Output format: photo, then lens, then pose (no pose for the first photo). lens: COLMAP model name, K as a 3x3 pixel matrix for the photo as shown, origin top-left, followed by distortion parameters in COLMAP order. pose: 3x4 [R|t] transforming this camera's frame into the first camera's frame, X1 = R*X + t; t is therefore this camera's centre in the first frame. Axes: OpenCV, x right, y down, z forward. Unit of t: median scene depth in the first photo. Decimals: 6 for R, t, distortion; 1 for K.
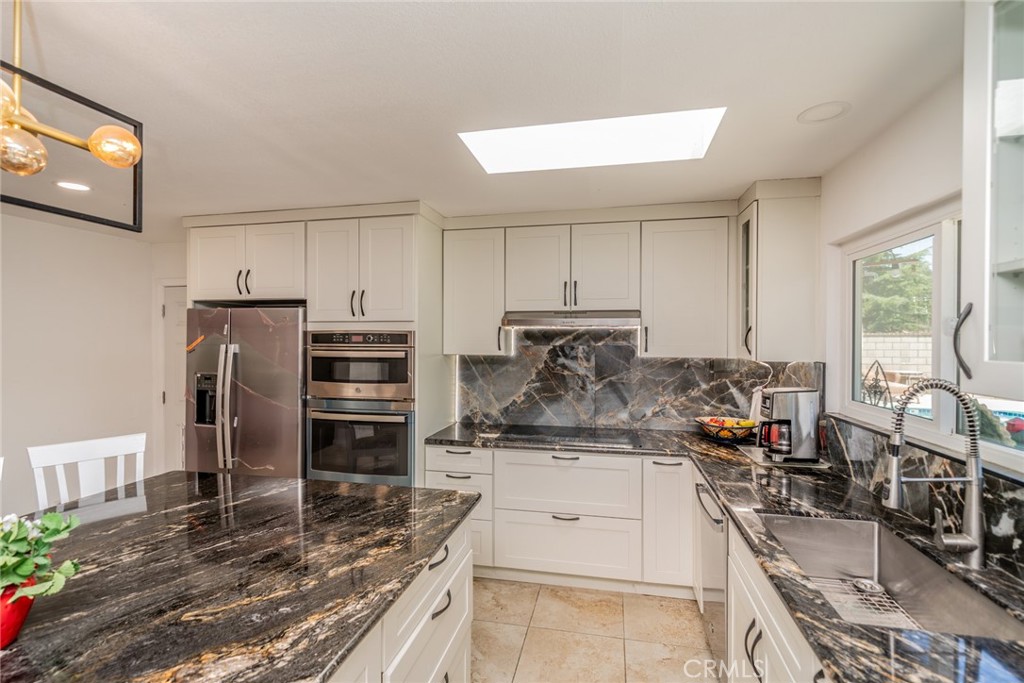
lens RADIAL K [[483.4, 0, 503.6], [0, 483.4, 338.3], [0, 0, 1]] dist [0.000578, -0.000042]
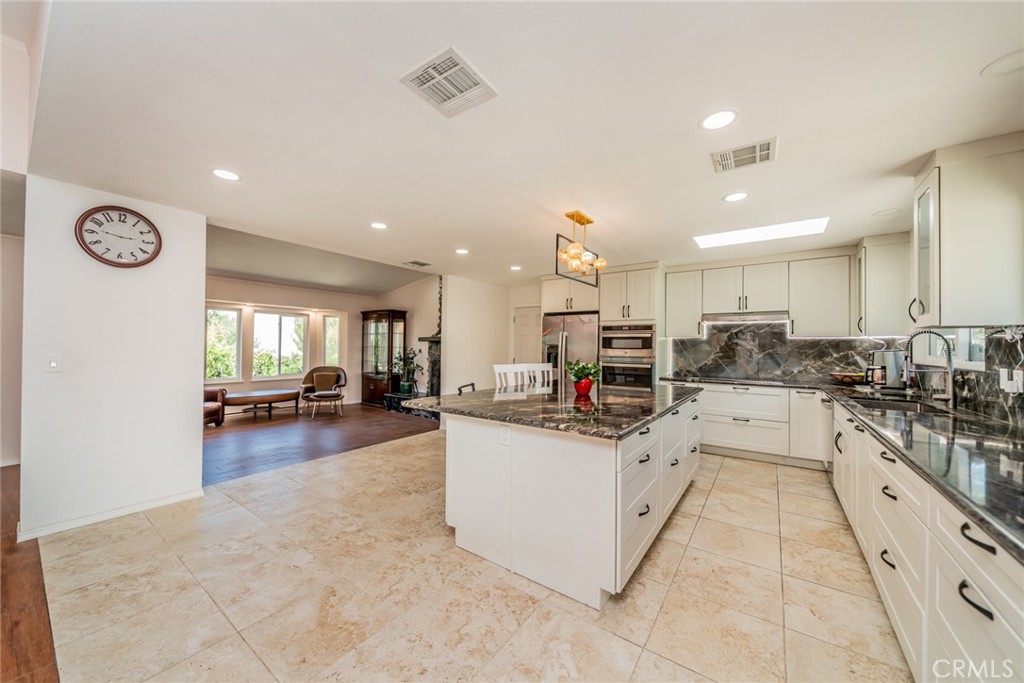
lens RADIAL K [[366.5, 0, 508.7], [0, 366.5, 341.4], [0, 0, 1]] dist [-0.001205, -0.000019]
pose [[0.921091, 0.002847, -0.389336, -0.143440], [-0.008686, 0.999875, -0.013237, 0.080960], [0.389250, 0.015574, 0.921001, -0.649490]]
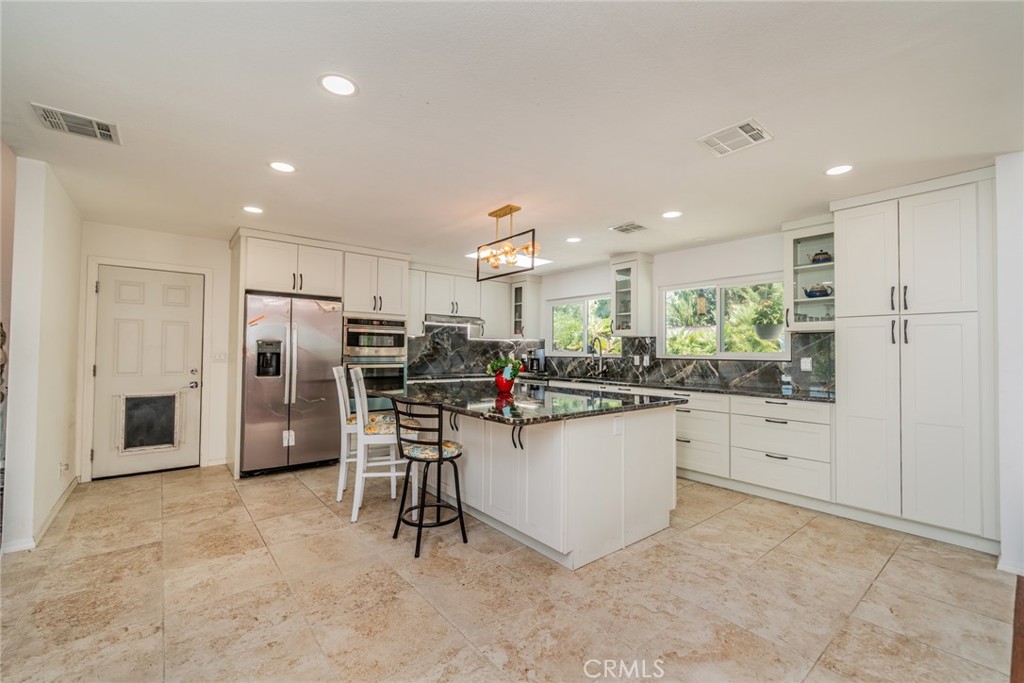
lens RADIAL K [[425.6, 0, 522.3], [0, 425.6, 343.7], [0, 0, 1]] dist [-0.000847, 0.000011]
pose [[0.604989, 0.021666, 0.795939, -1.191473], [-0.008695, 0.999750, -0.020605, 0.103228], [-0.796186, 0.005545, 0.605027, -0.383873]]
